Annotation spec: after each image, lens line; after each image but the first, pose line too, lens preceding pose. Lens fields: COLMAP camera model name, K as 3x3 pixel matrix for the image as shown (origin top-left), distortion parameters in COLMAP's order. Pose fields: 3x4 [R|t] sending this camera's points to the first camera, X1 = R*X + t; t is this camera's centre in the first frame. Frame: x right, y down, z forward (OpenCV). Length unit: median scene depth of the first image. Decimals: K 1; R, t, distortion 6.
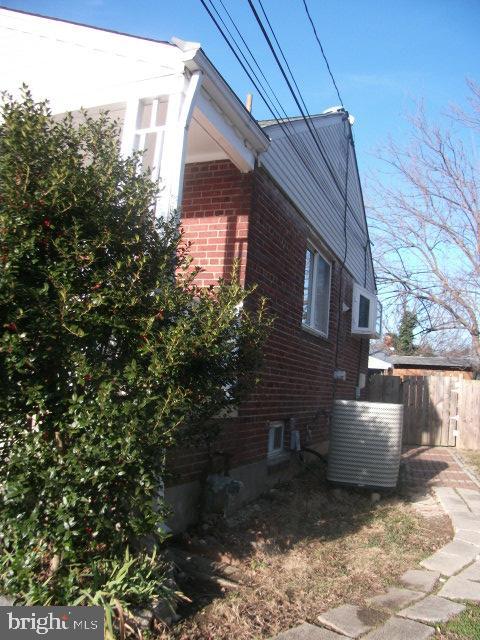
lens RADIAL K [[540.3, 0, 255.2], [0, 540.3, 320.2], [0, 0, 1]] dist [-0.242769, 0.110741]
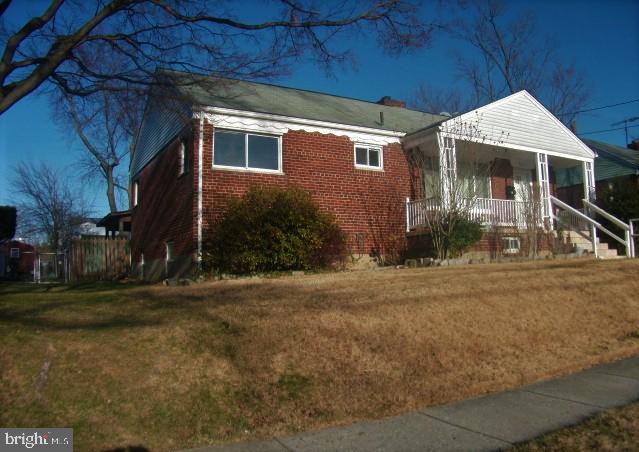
lens RADIAL K [[540.2, 0, 319.5], [0, 540.2, 226.0], [0, 0, 1]] dist [-0.240657, 0.106077]
pose [[0.656985, -0.014326, 0.753767, -3.359927], [-0.027689, 0.998686, 0.043115, -0.013816], [-0.753395, -0.049197, 0.655726, -0.074598]]
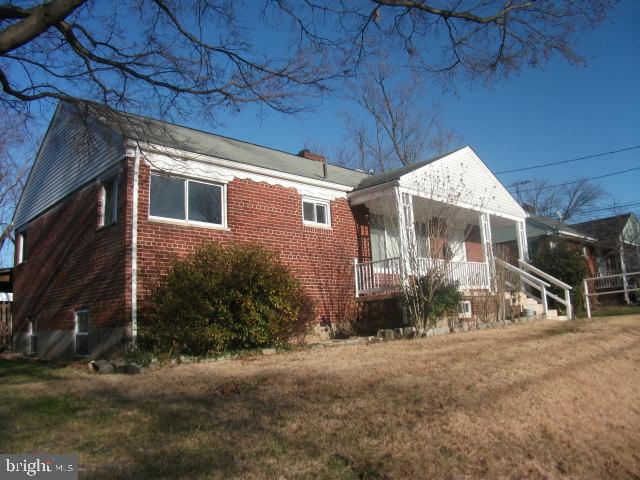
lens RADIAL K [[540.3, 0, 319.2], [0, 540.3, 226.6], [0, 0, 1]] dist [-0.242769, 0.110741]
pose [[0.436789, 0.083439, 0.895686, -3.302708], [-0.032740, 0.996504, -0.076865, -0.005881], [-0.898968, 0.004248, 0.437993, 0.424381]]
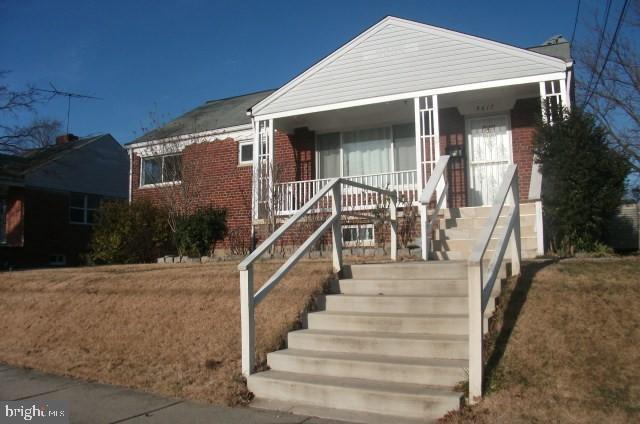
lens RADIAL K [[541.3, 0, 319.3], [0, 541.3, 223.2], [0, 0, 1]] dist [-0.242372, 0.108412]
pose [[0.987759, -0.093966, -0.124508, -0.725884], [0.100701, 0.993712, 0.048938, 0.007198], [0.119127, -0.060877, 0.991011, -1.083426]]
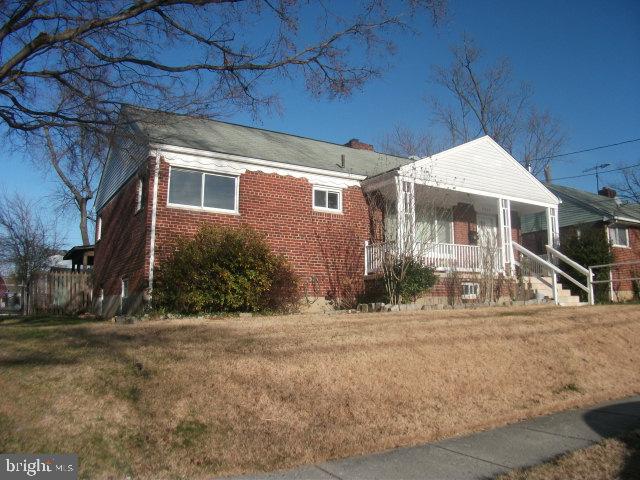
lens RADIAL K [[540.3, 0, 319.2], [0, 540.3, 226.6], [0, 0, 1]] dist [-0.242769, 0.110741]
pose [[0.629713, 0.058084, 0.774654, -3.280408], [-0.054004, 0.998061, -0.030935, -0.027813], [-0.774949, -0.022354, 0.631629, -0.149341]]
